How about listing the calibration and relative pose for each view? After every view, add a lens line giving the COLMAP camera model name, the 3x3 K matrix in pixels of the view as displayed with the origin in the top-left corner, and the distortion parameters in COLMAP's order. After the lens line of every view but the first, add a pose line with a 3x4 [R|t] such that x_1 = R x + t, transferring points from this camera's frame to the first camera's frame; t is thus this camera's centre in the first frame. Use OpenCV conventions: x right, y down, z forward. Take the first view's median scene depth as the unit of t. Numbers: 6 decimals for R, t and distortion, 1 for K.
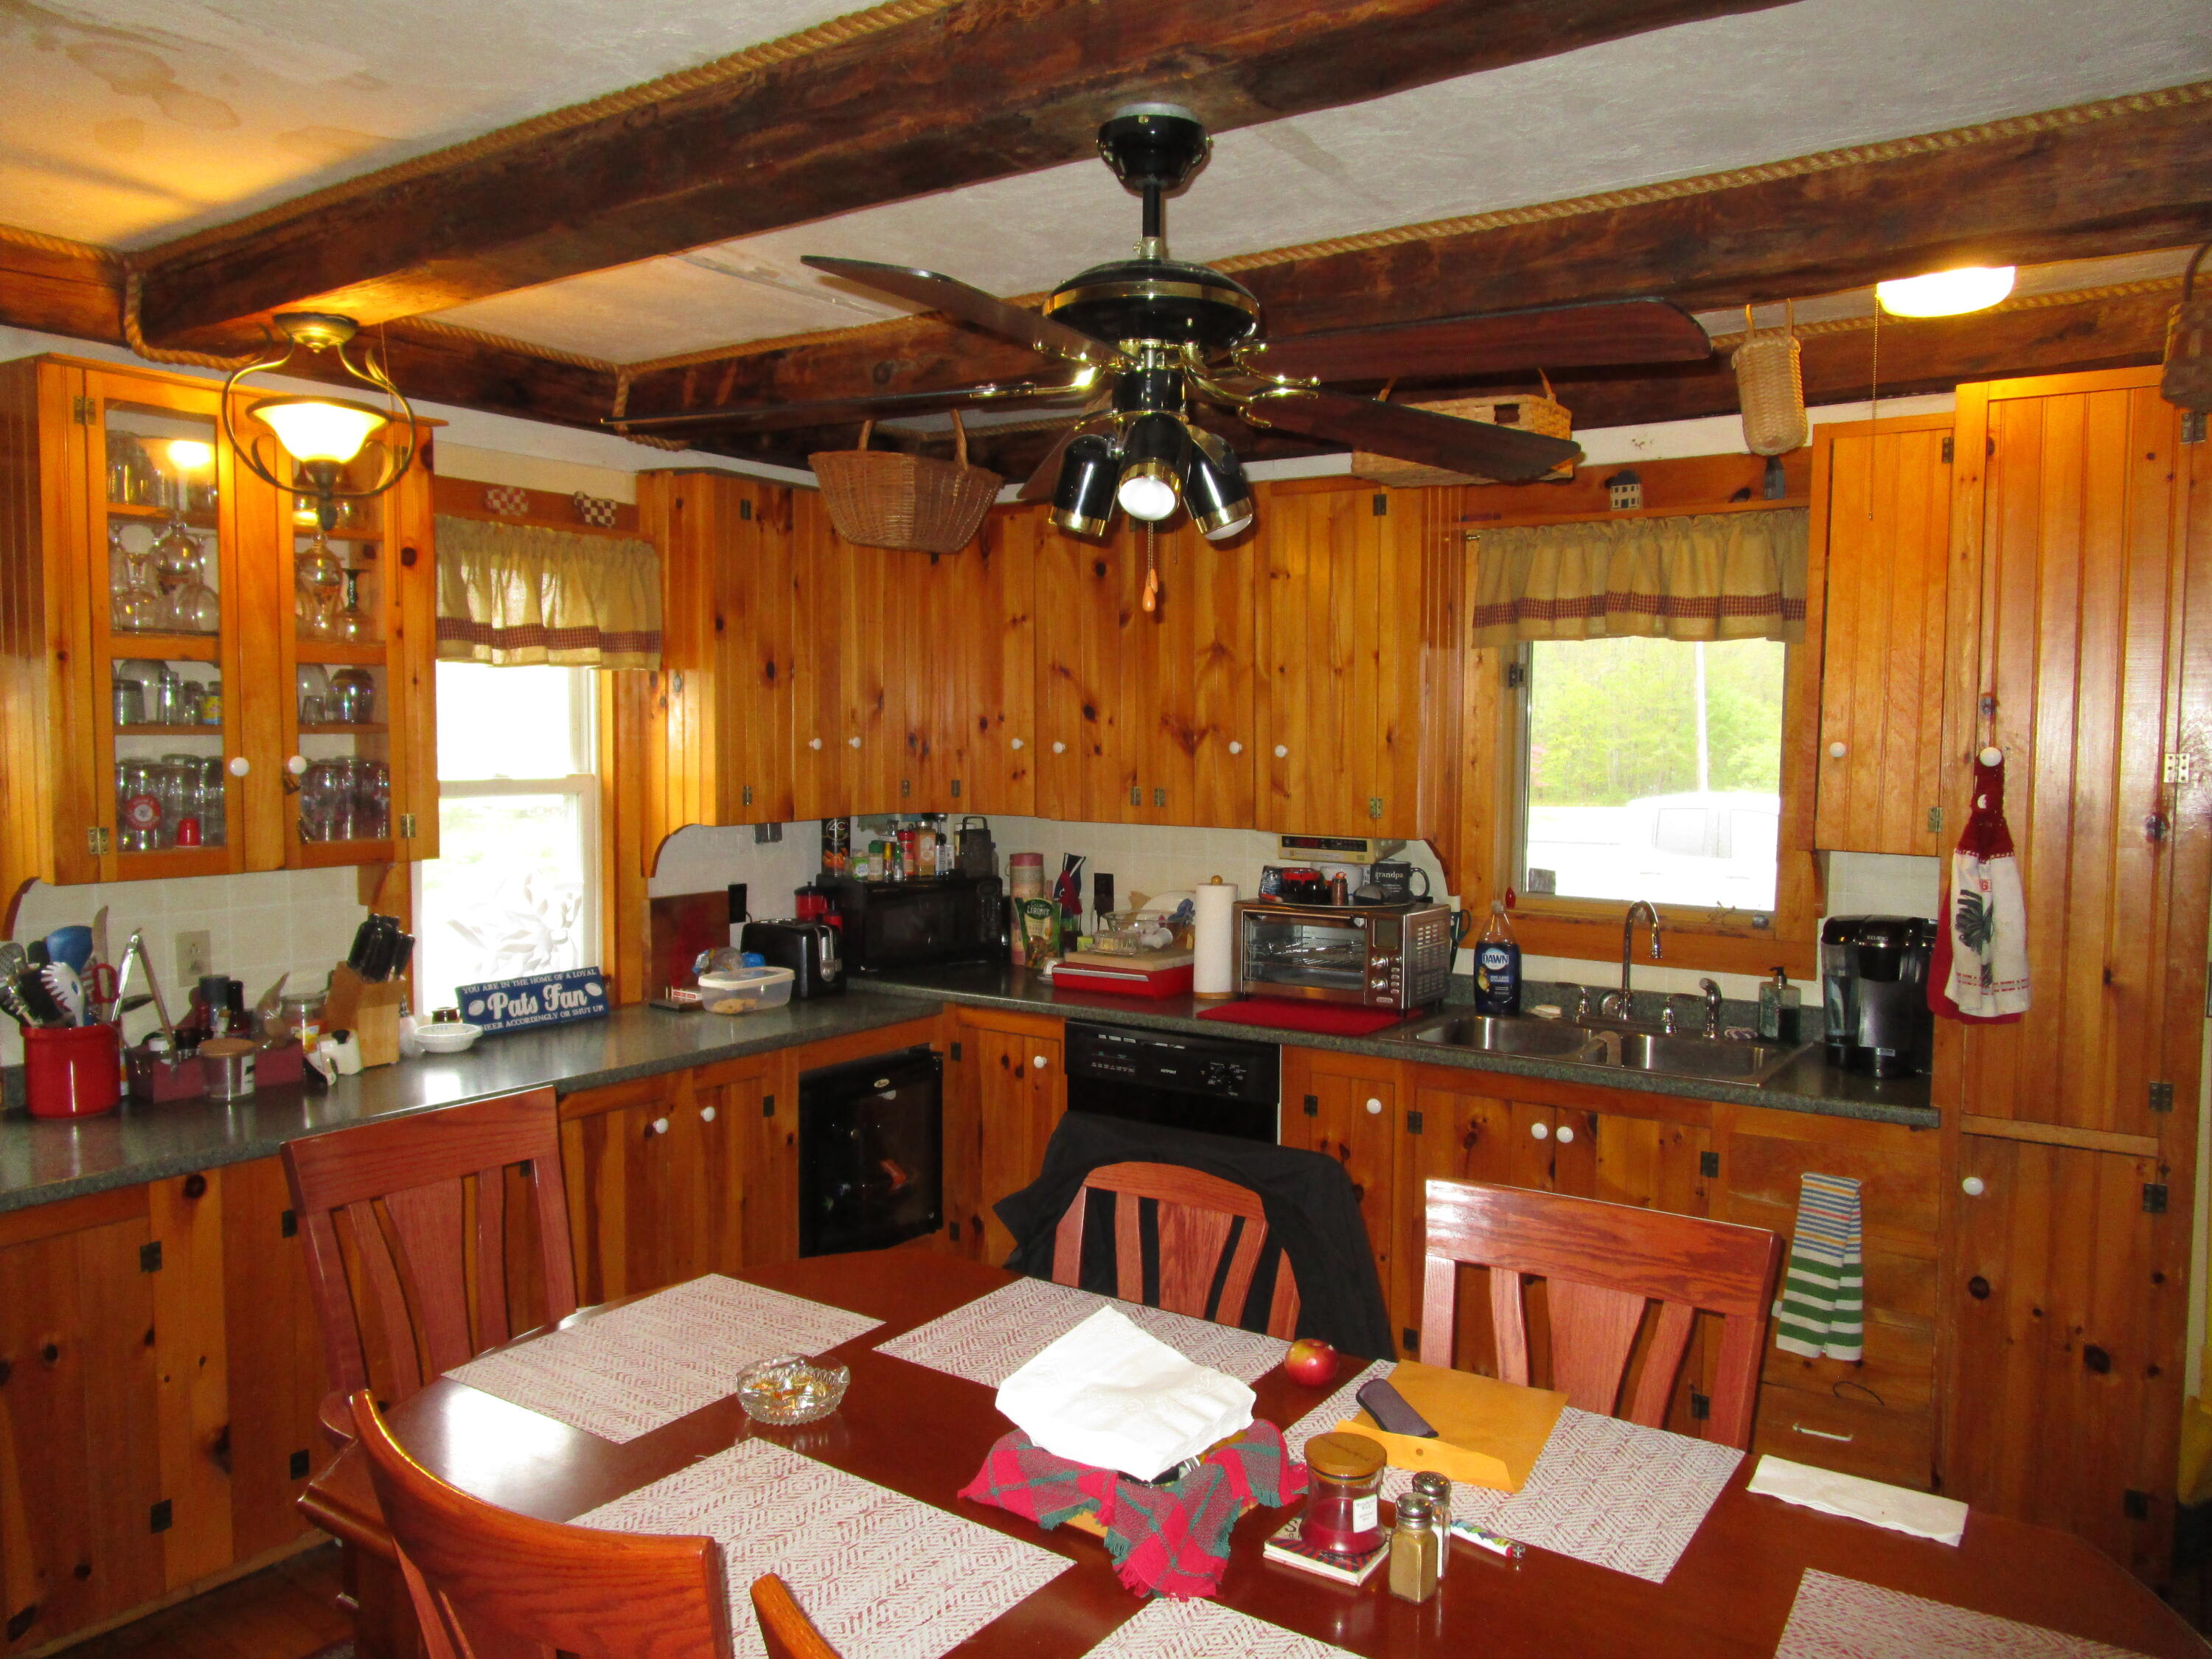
lens RADIAL K [[1568.1, 0, 1106.0], [0, 1568.1, 829.5], [0, 0, 1]] dist [0.000584, 0.002215]
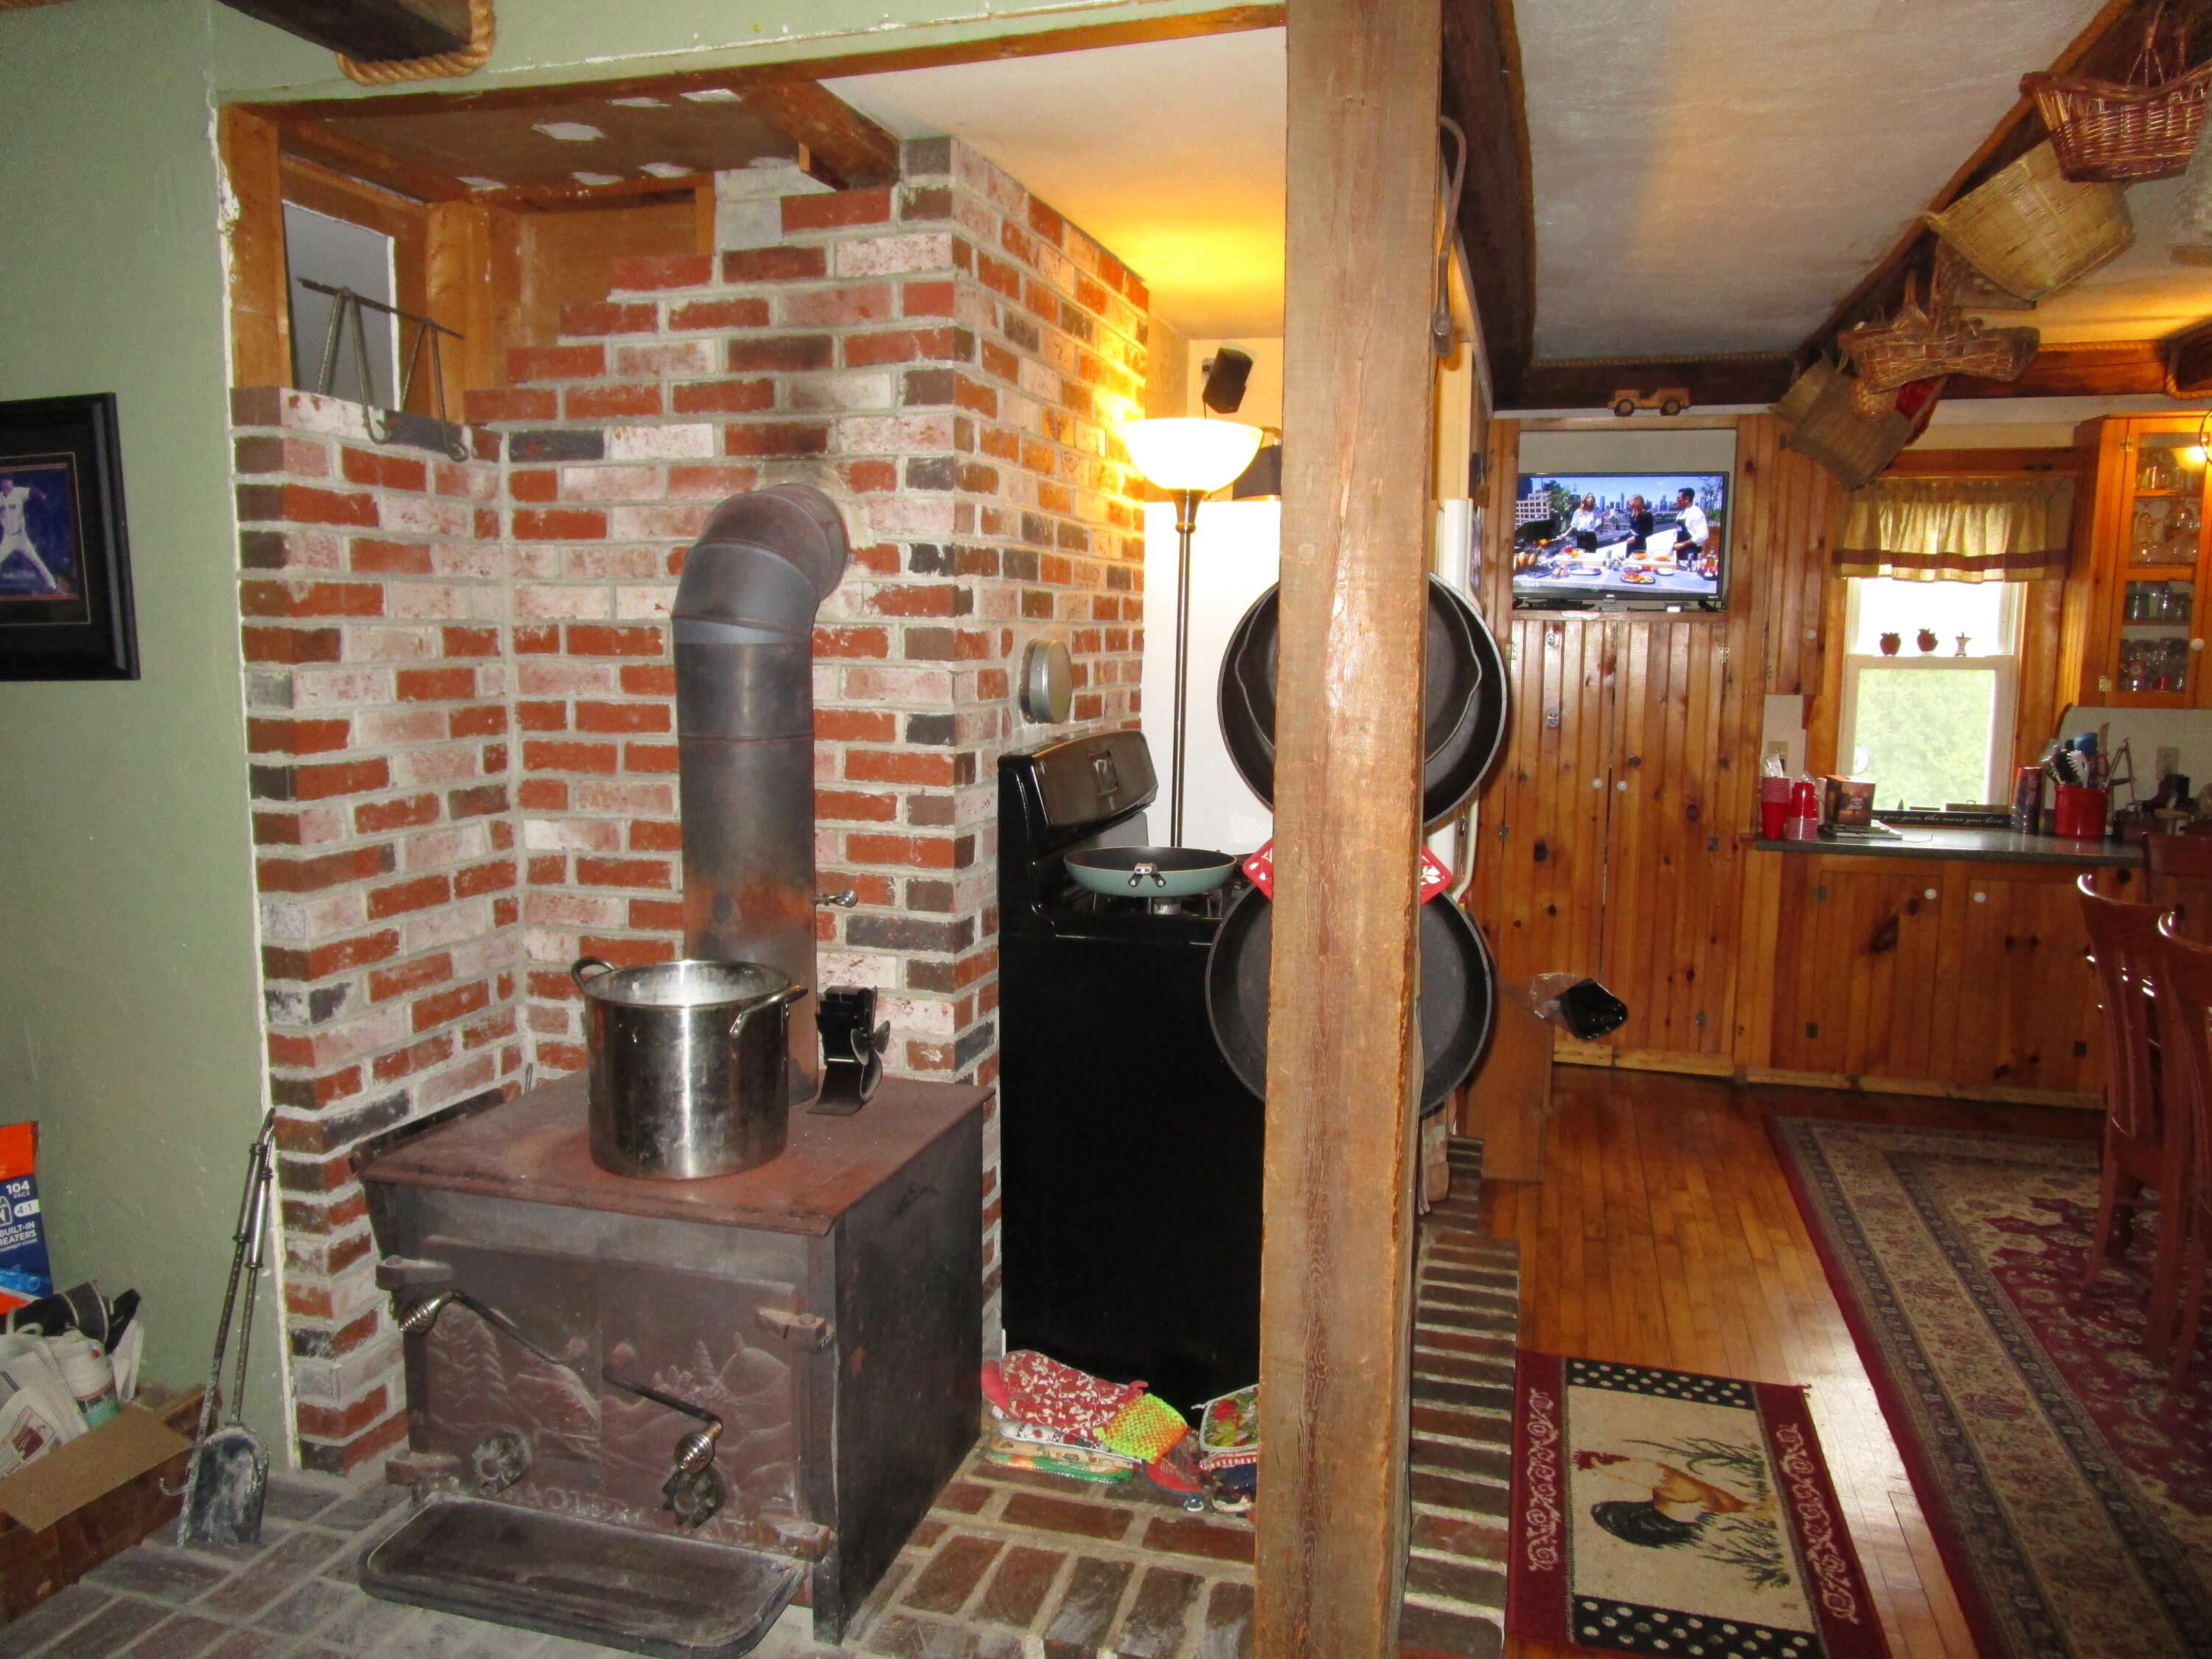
lens RADIAL K [[1568.1, 0, 1106.0], [0, 1568.1, 829.5], [0, 0, 1]] dist [0.000584, 0.002215]
pose [[0.314169, 0.116710, -0.942166, 0.670044], [-0.066314, 0.992689, 0.100855, 0.063307], [0.947048, 0.030793, 0.319611, -0.613527]]
